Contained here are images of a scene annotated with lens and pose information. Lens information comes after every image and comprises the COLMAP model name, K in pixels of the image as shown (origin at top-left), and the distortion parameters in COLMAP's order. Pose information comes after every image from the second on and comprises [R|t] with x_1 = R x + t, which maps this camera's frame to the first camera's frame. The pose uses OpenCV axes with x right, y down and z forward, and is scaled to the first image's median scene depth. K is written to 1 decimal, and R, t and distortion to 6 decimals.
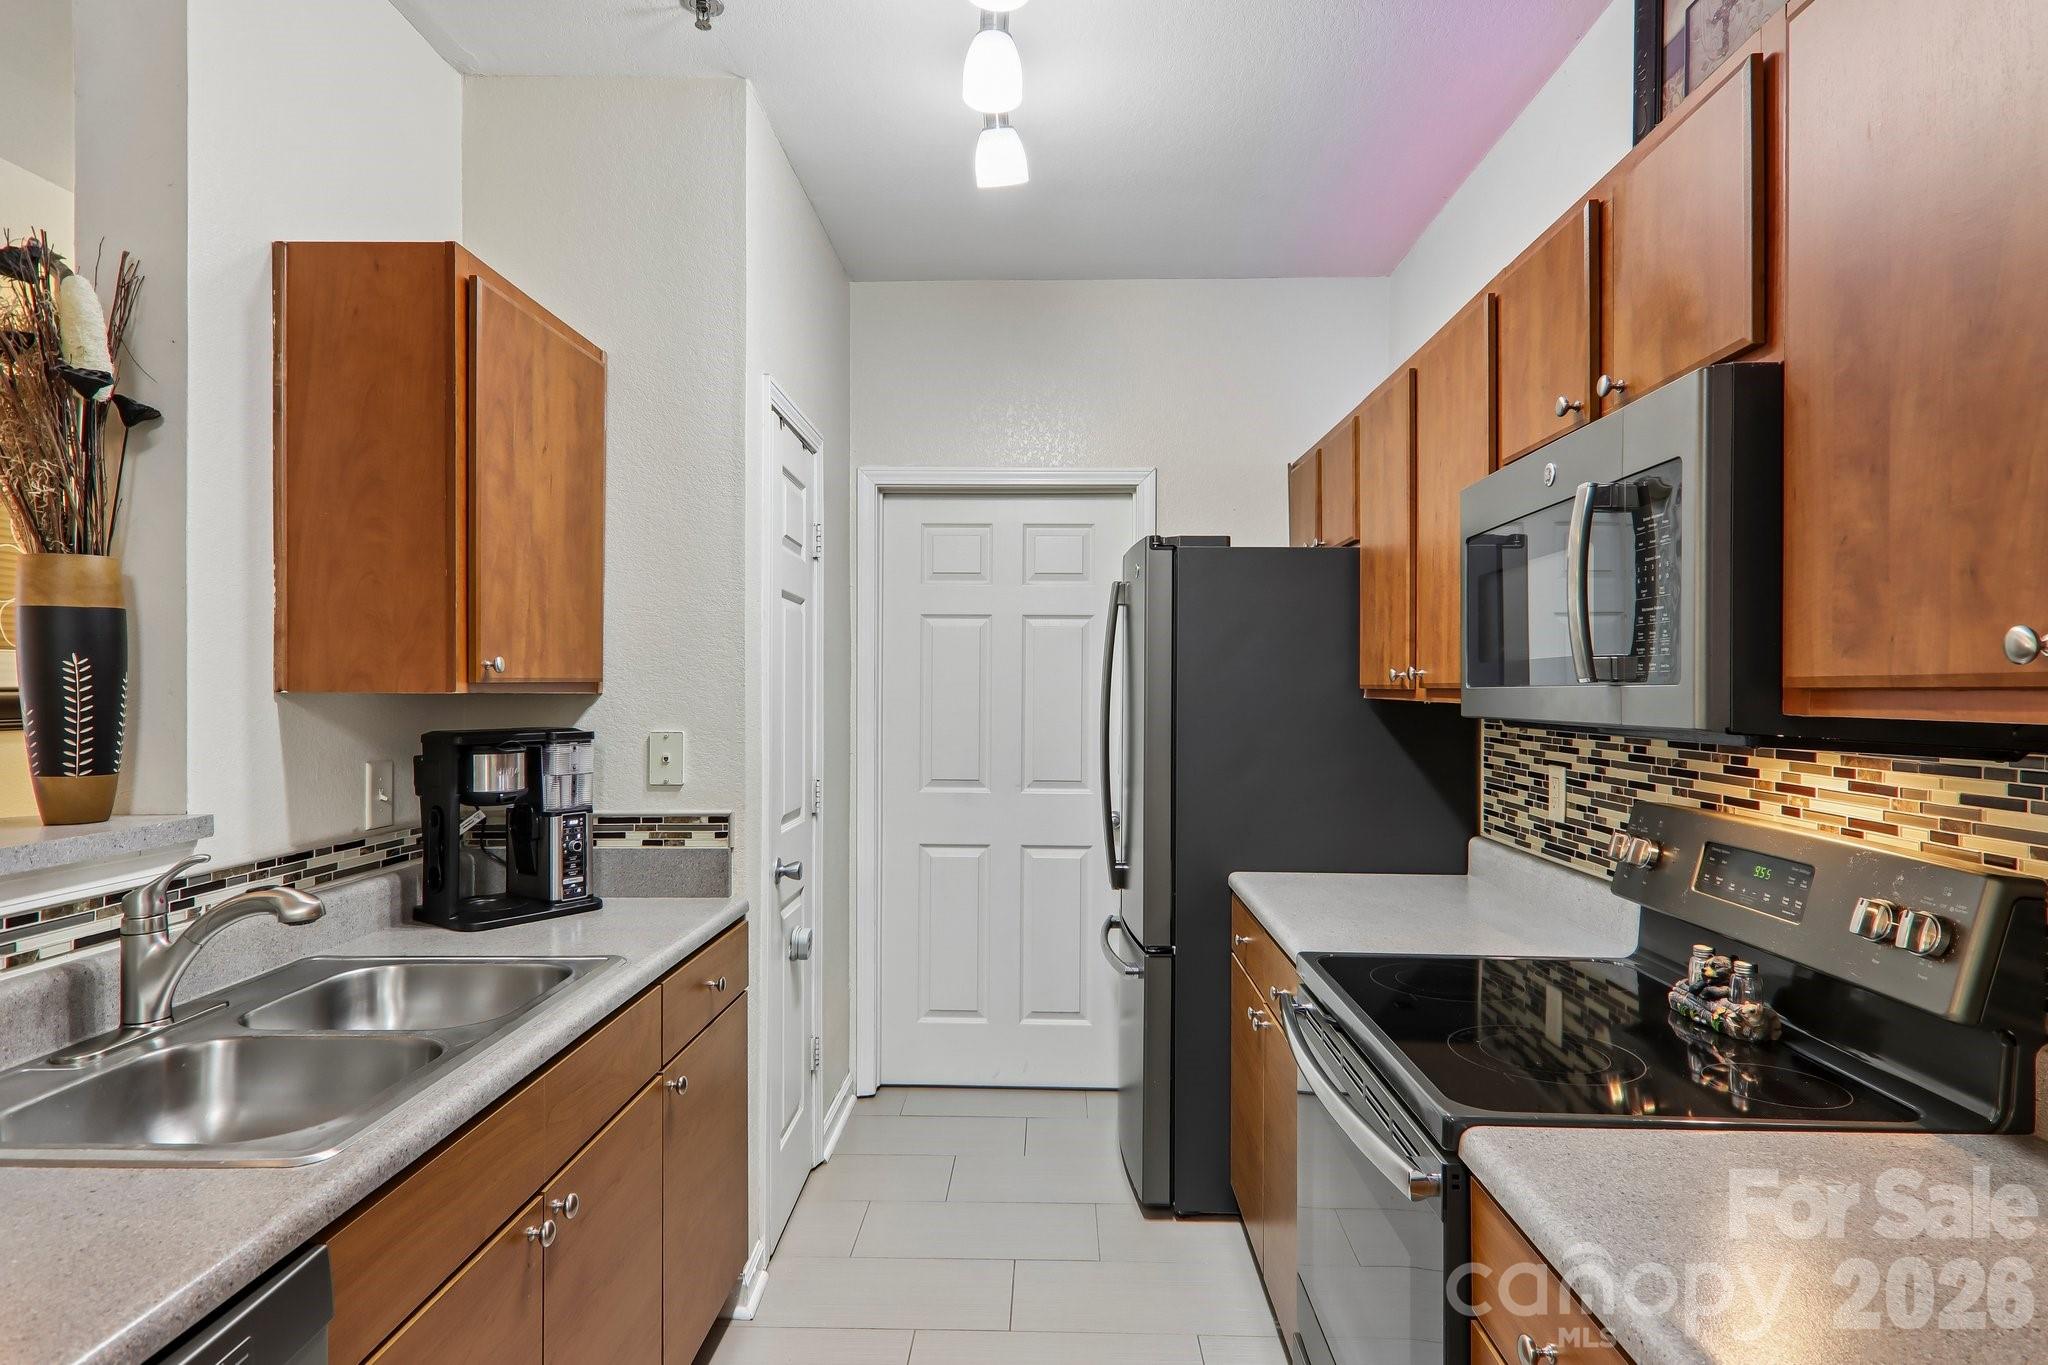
lens RADIAL K [[1142.5, 0, 1031.5], [0, 1142.5, 688.9], [0, 0, 1]] dist [0.035529, -0.020010]
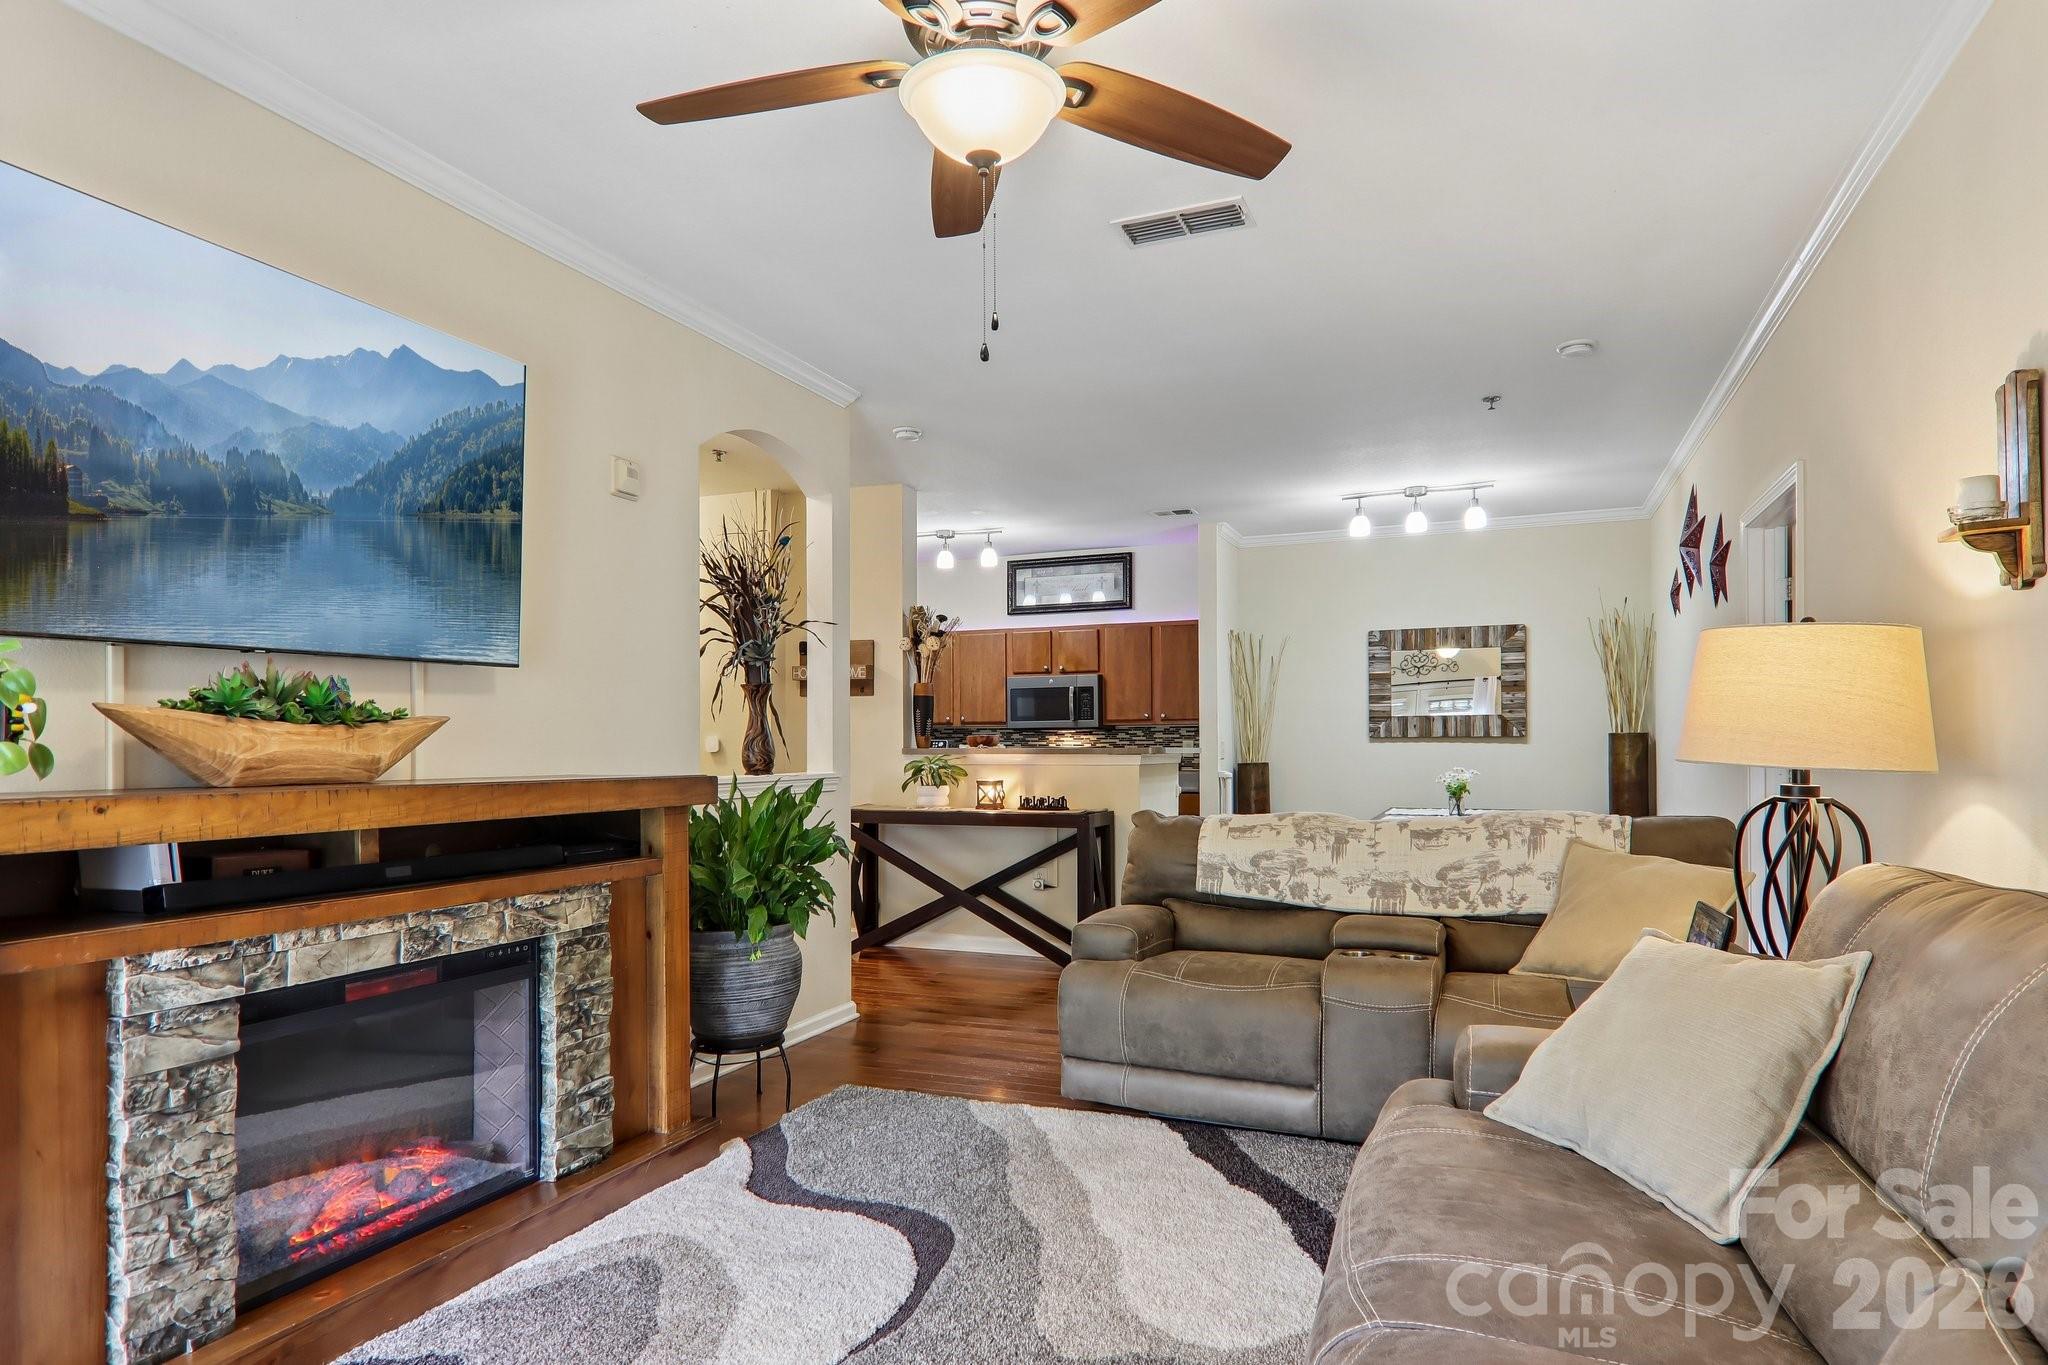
lens RADIAL K [[1142.5, 0, 1038.8], [0, 1142.5, 728.8], [0, 0, 1]] dist [0.035529, -0.020010]
pose [[0.335429, 0.014499, 0.941954, -4.085091], [0.004908, 0.999841, -0.017138, 0.111105], [-0.942053, 0.010372, 0.335305, -0.650773]]
